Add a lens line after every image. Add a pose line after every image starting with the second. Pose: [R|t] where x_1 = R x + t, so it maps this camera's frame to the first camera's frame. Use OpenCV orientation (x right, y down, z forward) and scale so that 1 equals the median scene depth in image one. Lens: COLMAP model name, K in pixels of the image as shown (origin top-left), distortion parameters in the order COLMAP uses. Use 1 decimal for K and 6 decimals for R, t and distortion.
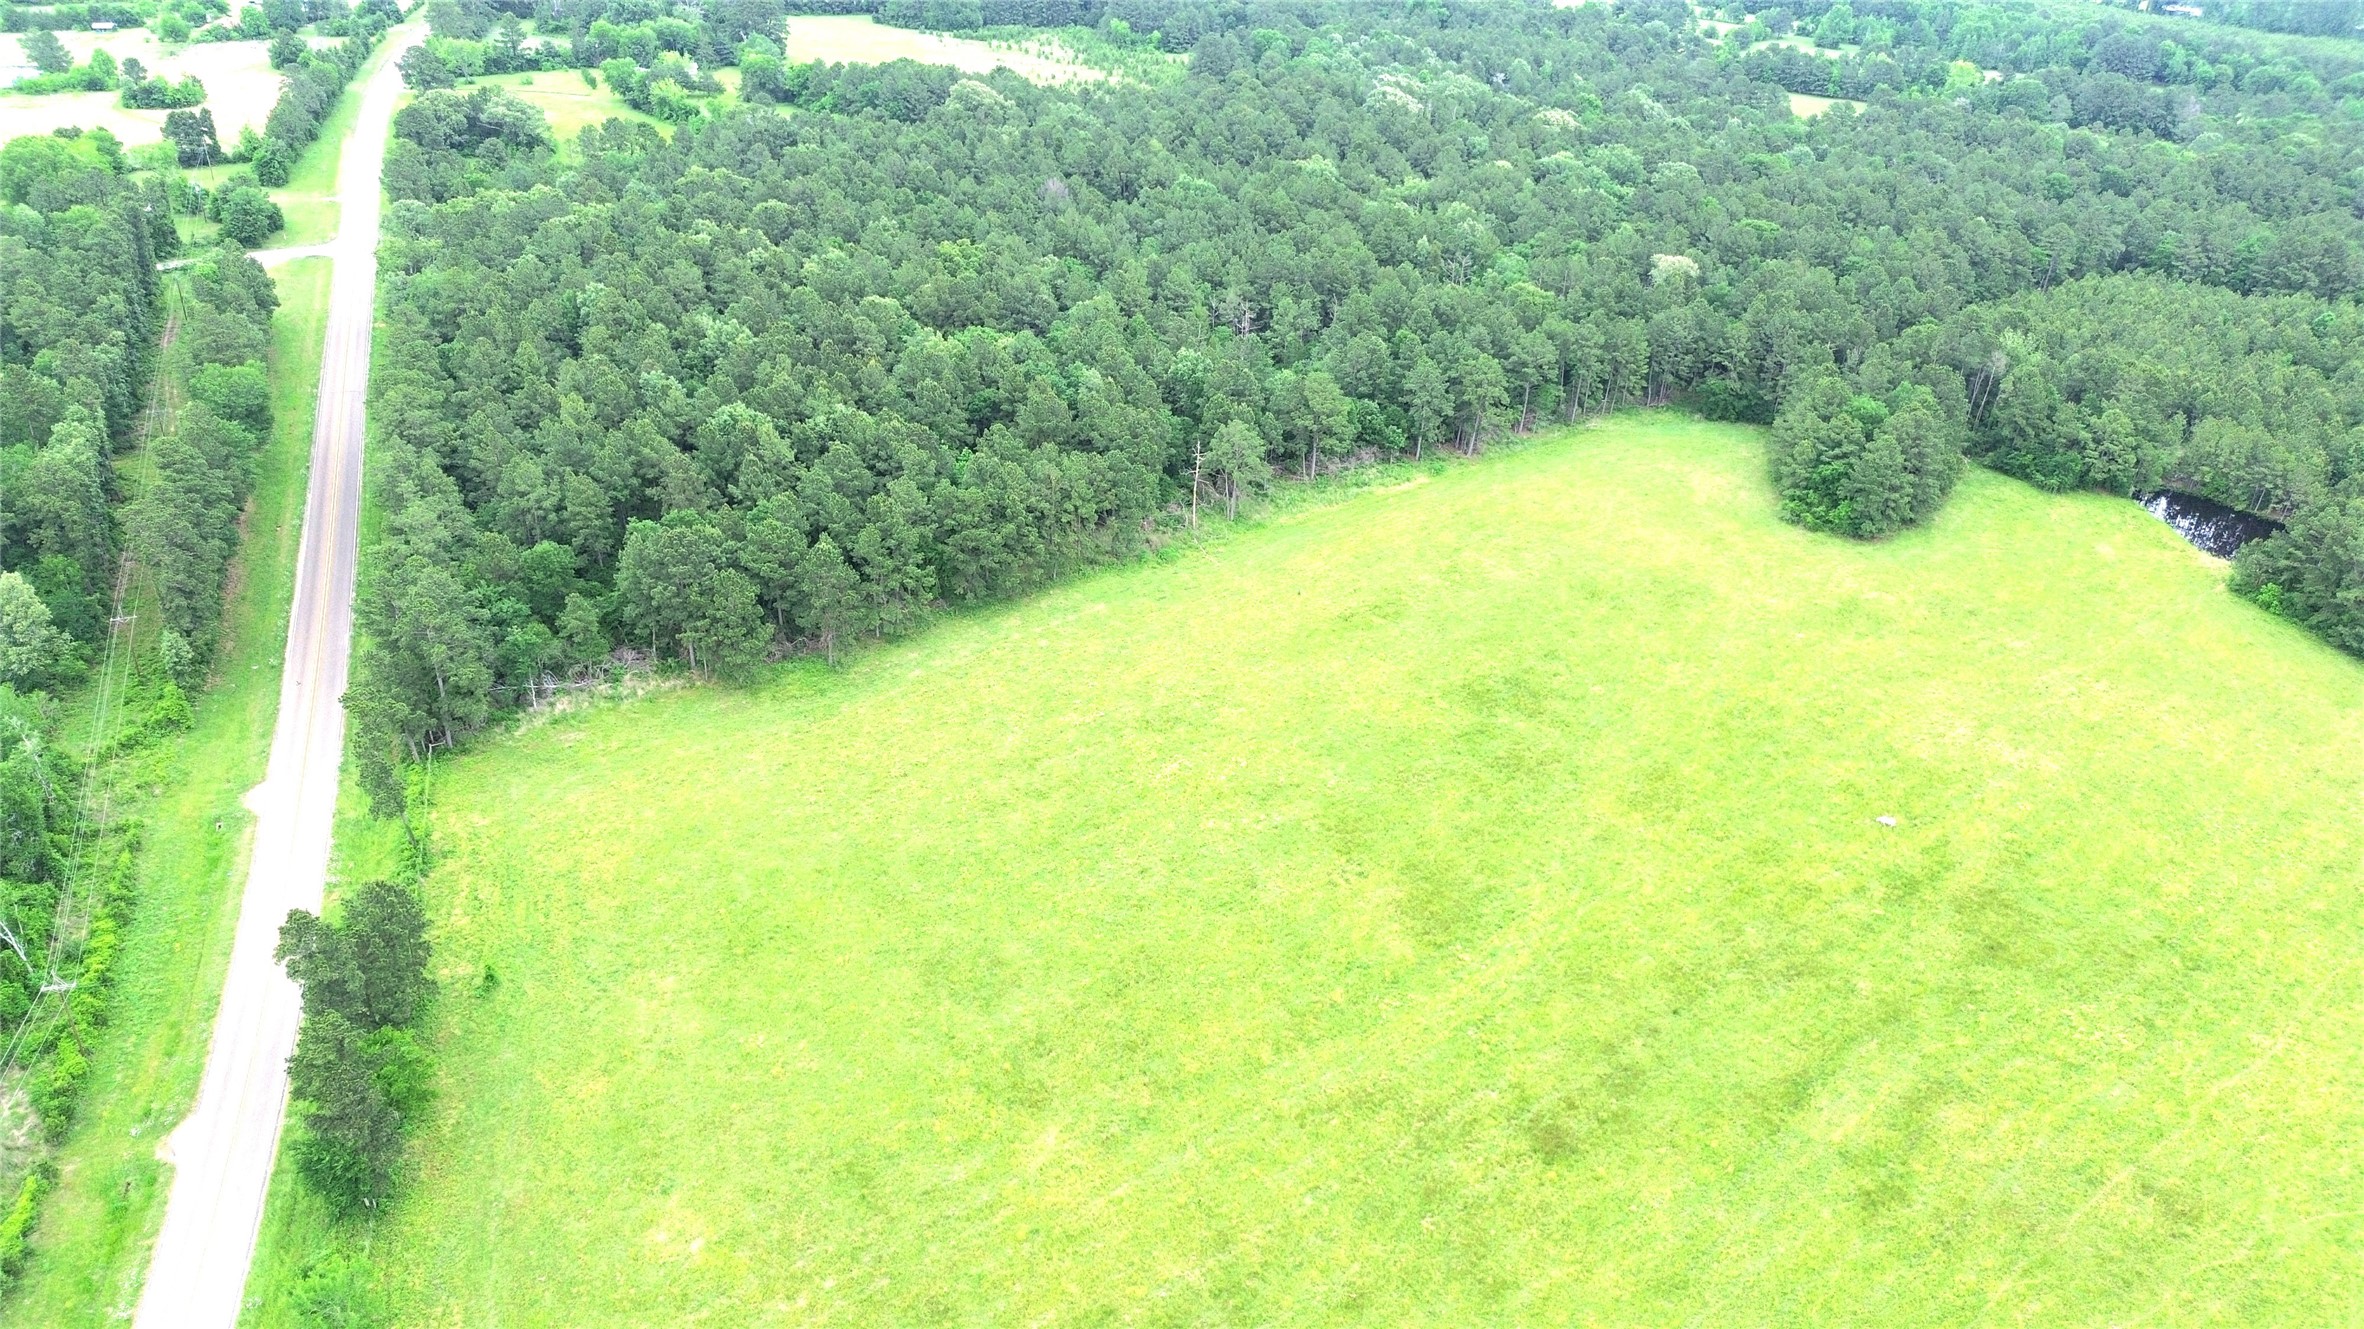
lens RADIAL K [[1656.3, 0, 1181.1], [0, 1656.3, 668.0], [0, 0, 1]] dist [0.067230, -0.065816]
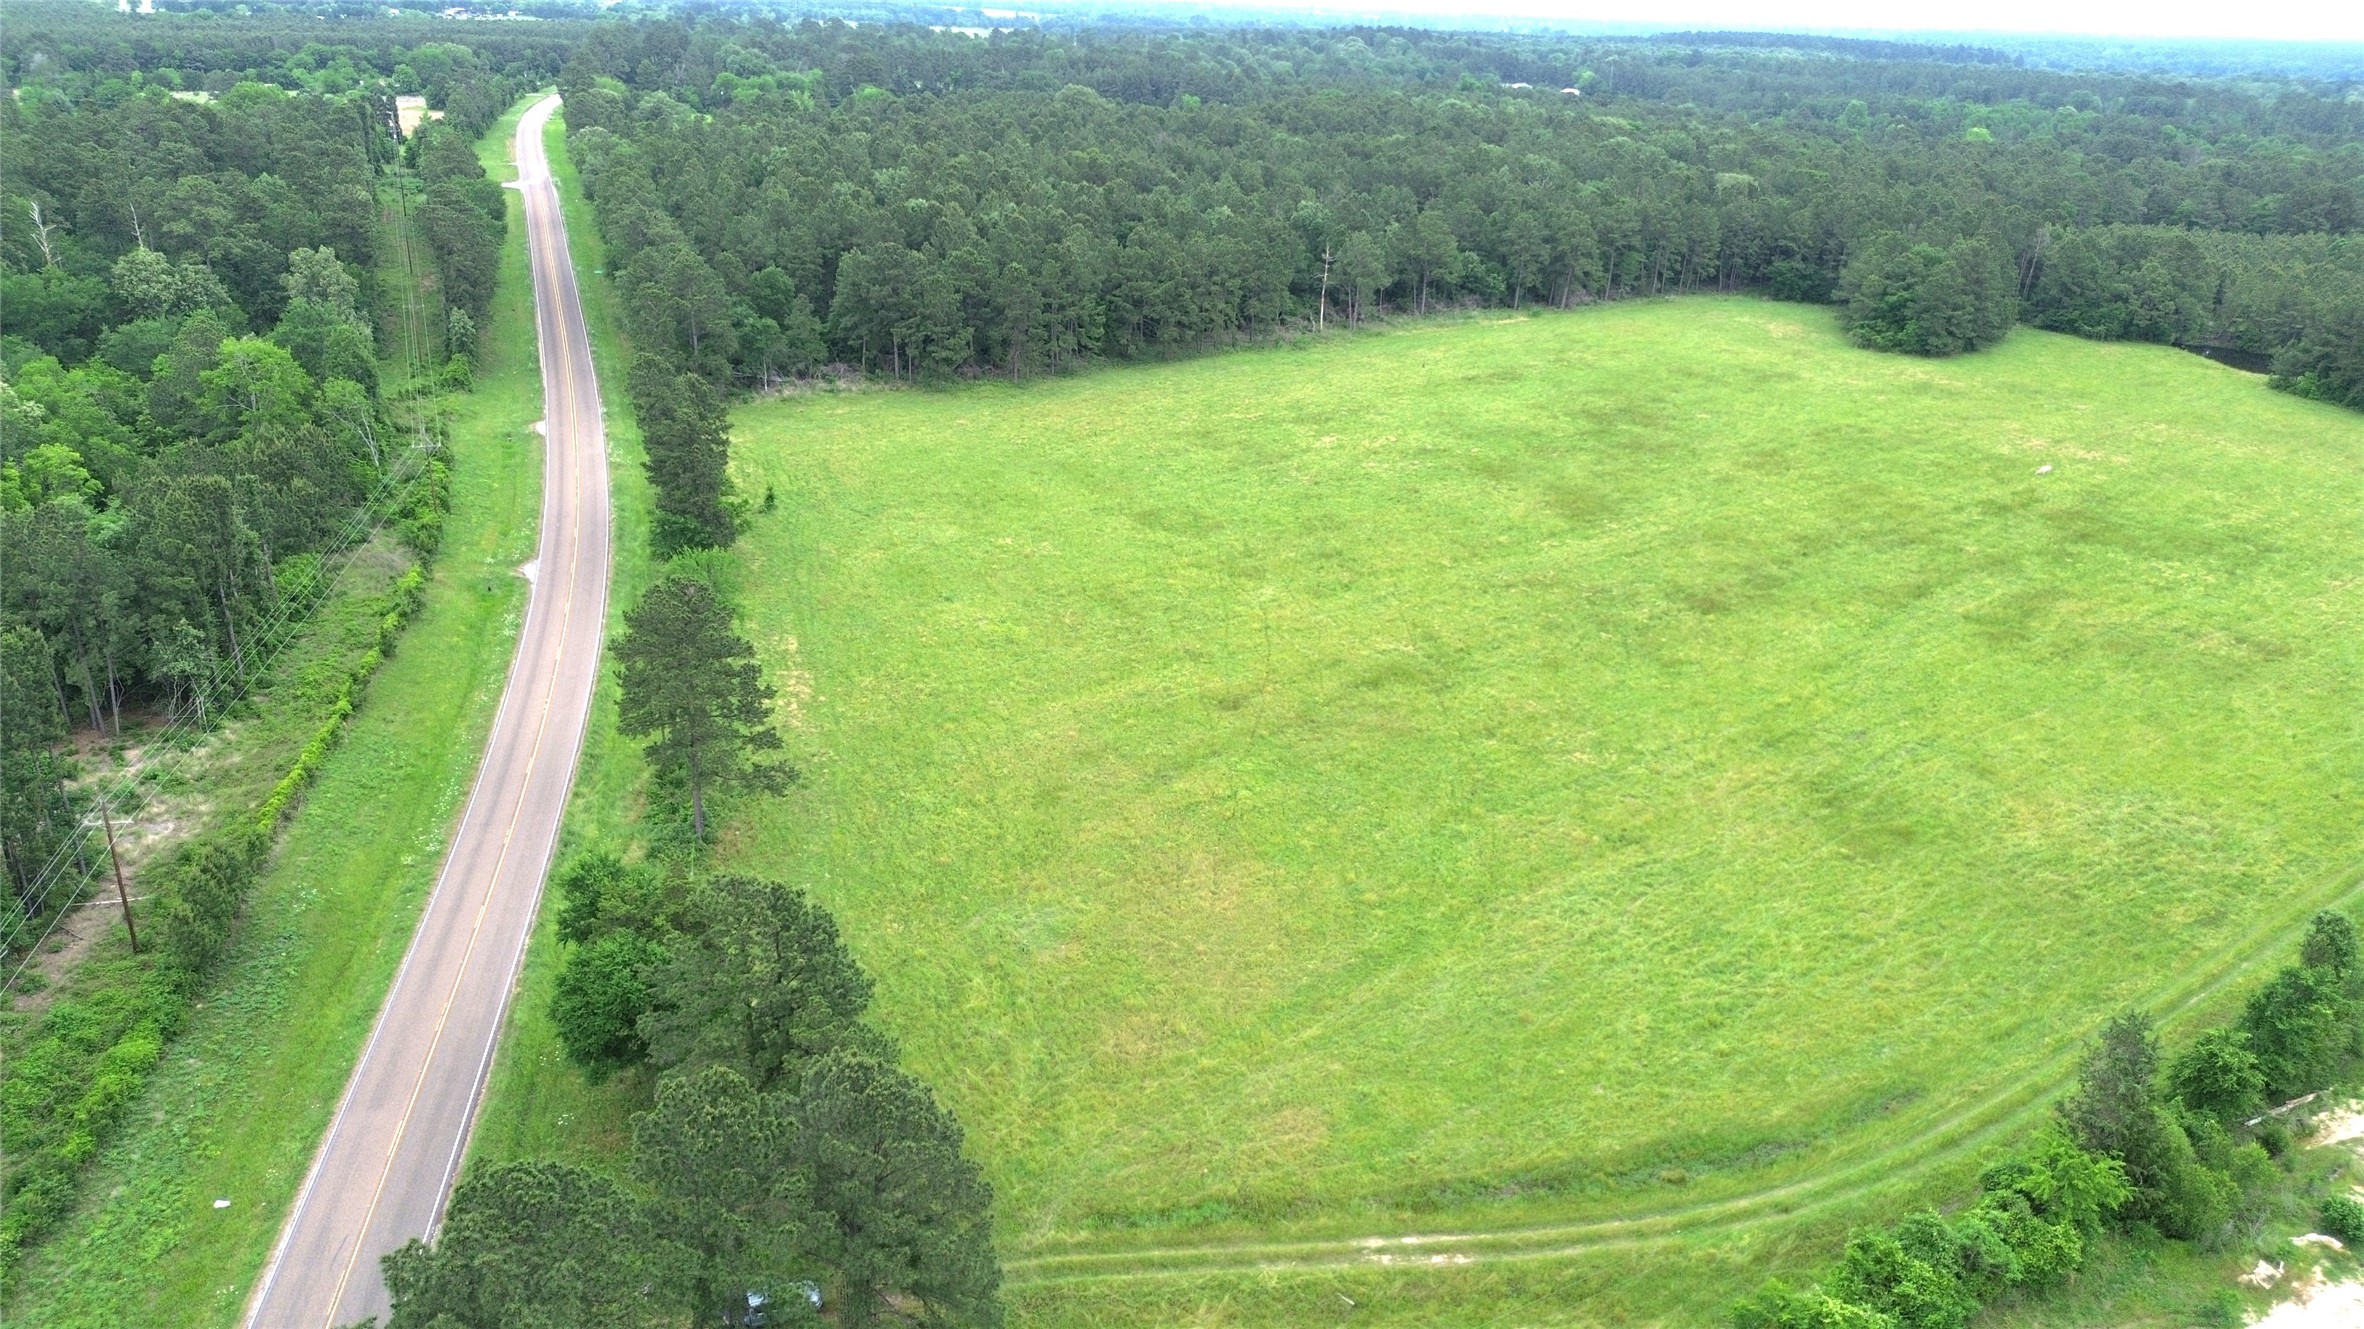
lens RADIAL K [[1656.3, 0, 1181.1], [0, 1656.3, 668.0], [0, 0, 1]] dist [0.067230, -0.065816]
pose [[0.999913, 0.001709, -0.013076, -0.065297], [-0.003261, 0.992814, -0.119621, 0.249314], [0.012778, 0.119653, 0.992733, -0.068318]]
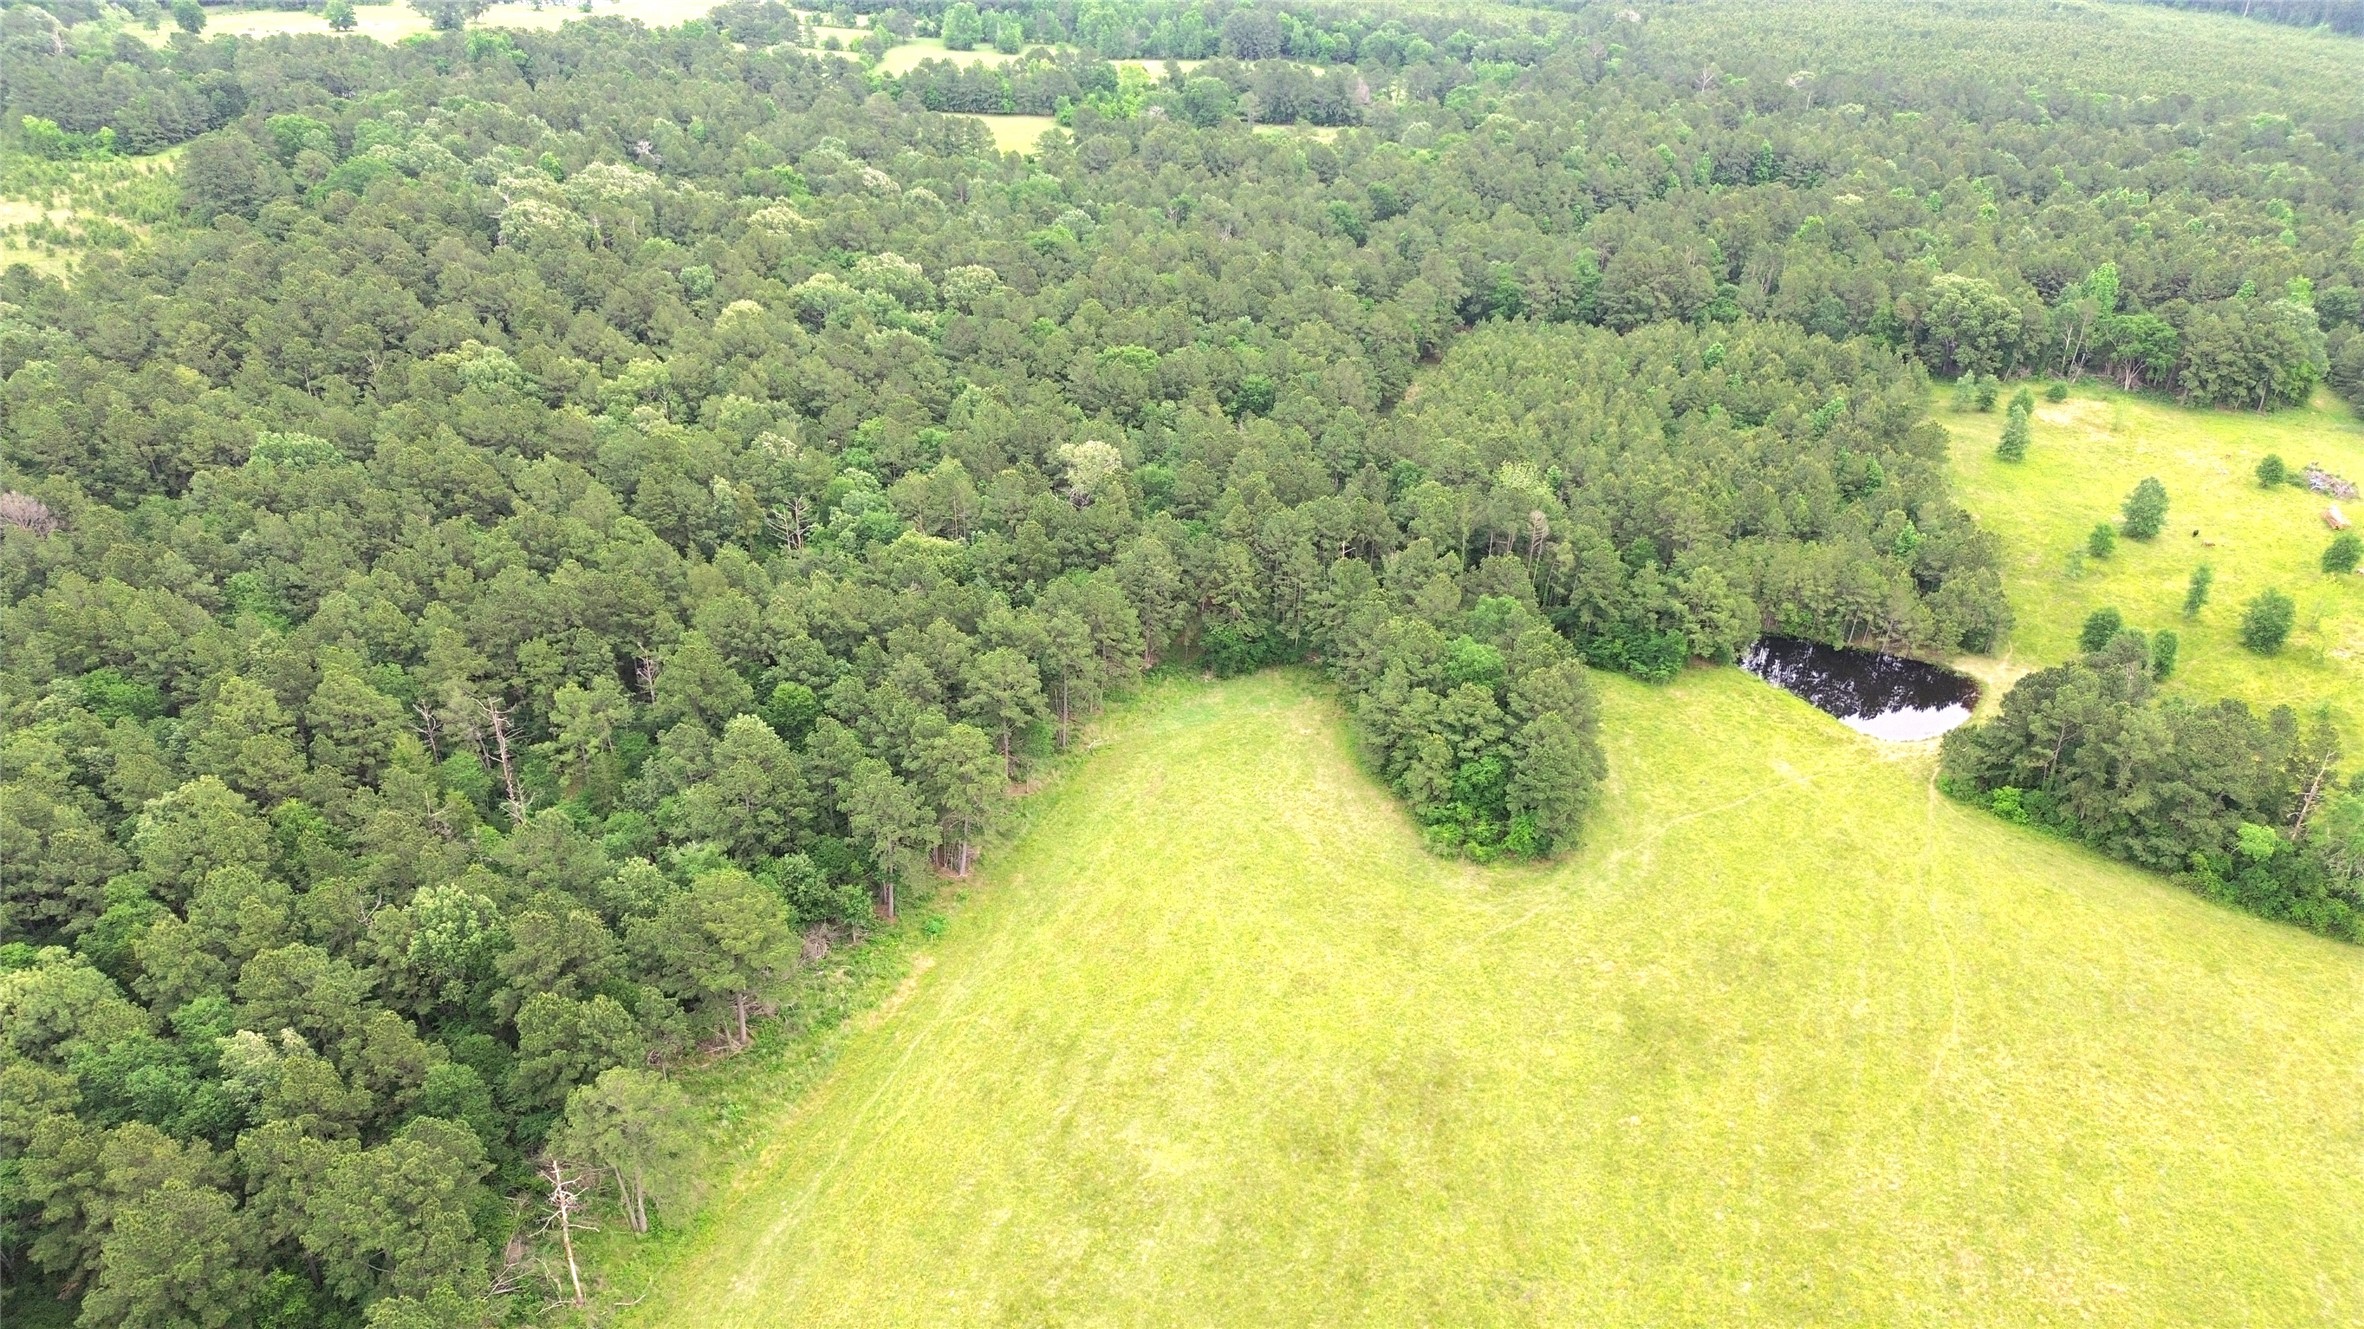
lens RADIAL K [[1656.3, 0, 1181.1], [0, 1656.3, 668.0], [0, 0, 1]] dist [0.067230, -0.065816]
pose [[0.854386, -0.267531, 0.445479, -0.011209], [0.260232, 0.962324, 0.078820, -0.239637], [-0.449781, 0.048585, 0.891816, 0.430948]]
